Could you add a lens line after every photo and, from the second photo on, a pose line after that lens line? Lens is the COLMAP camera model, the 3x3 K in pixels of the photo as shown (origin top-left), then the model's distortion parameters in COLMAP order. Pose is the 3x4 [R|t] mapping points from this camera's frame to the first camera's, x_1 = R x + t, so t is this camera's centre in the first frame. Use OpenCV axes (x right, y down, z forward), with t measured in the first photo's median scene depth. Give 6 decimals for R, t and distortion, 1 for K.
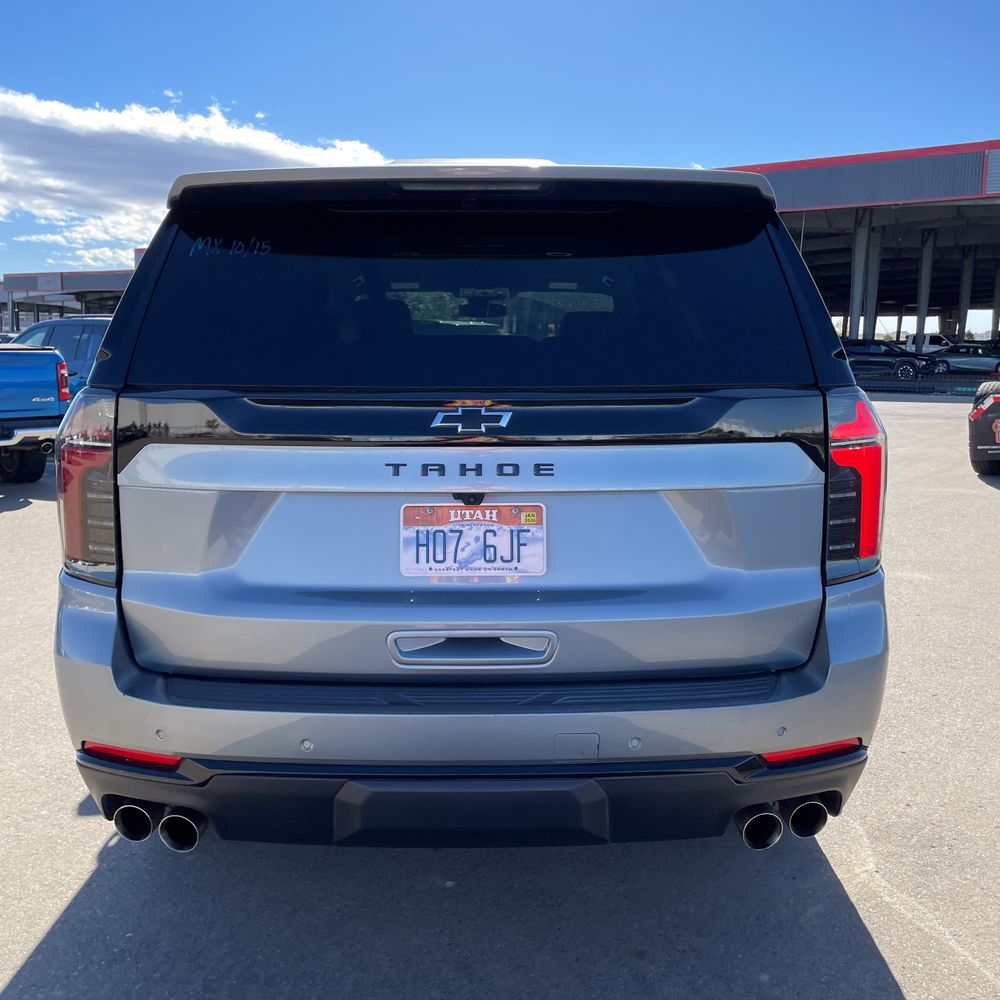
lens RADIAL K [[1022.7, 0, 504.2], [0, 1022.7, 494.2], [0, 0, 1]] dist [0.052475, 0.000000]
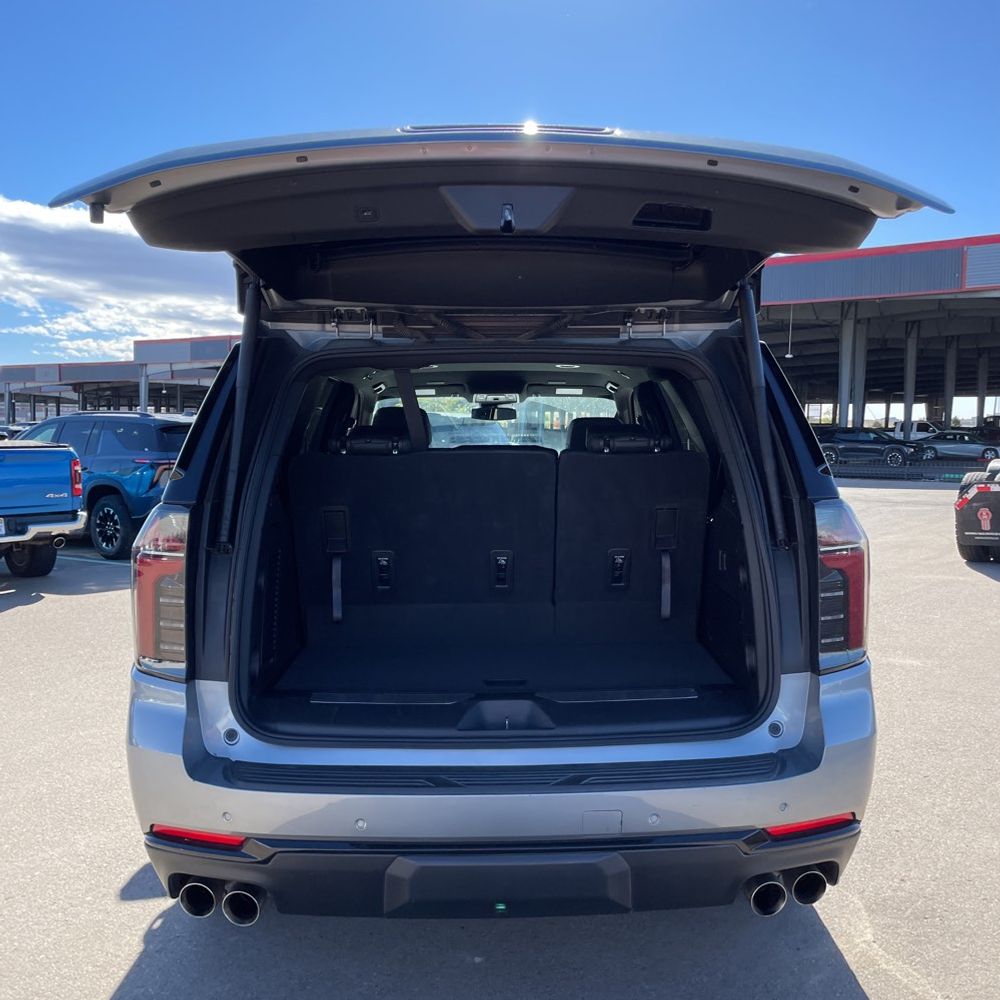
lens RADIAL K [[1022.7, 0, 523.6], [0, 1022.7, 517.0], [0, 0, 1]] dist [0.052475, 0.000000]
pose [[0.999722, -0.006004, 0.022820, -0.036186], [0.007404, 0.998064, -0.061758, -0.016937], [-0.022405, 0.061910, 0.997830, -0.128210]]
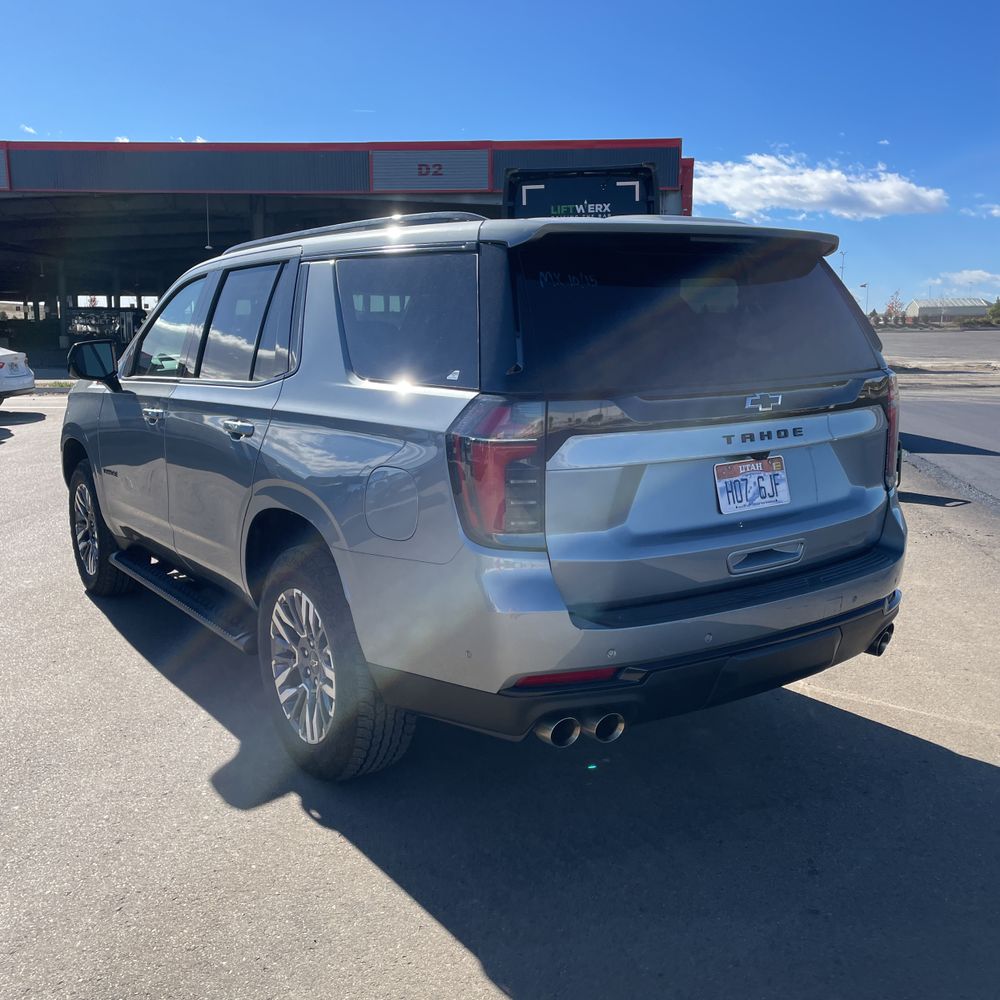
lens RADIAL K [[998.3, 0, 504.6], [0, 998.3, 495.8], [0, 0, 1]] dist [0.073721, 0.000000]
pose [[0.825145, -0.113505, 0.553401, -1.092353], [0.099192, 0.993498, 0.055872, -0.053028], [-0.556145, 0.008790, 0.831039, 0.010137]]
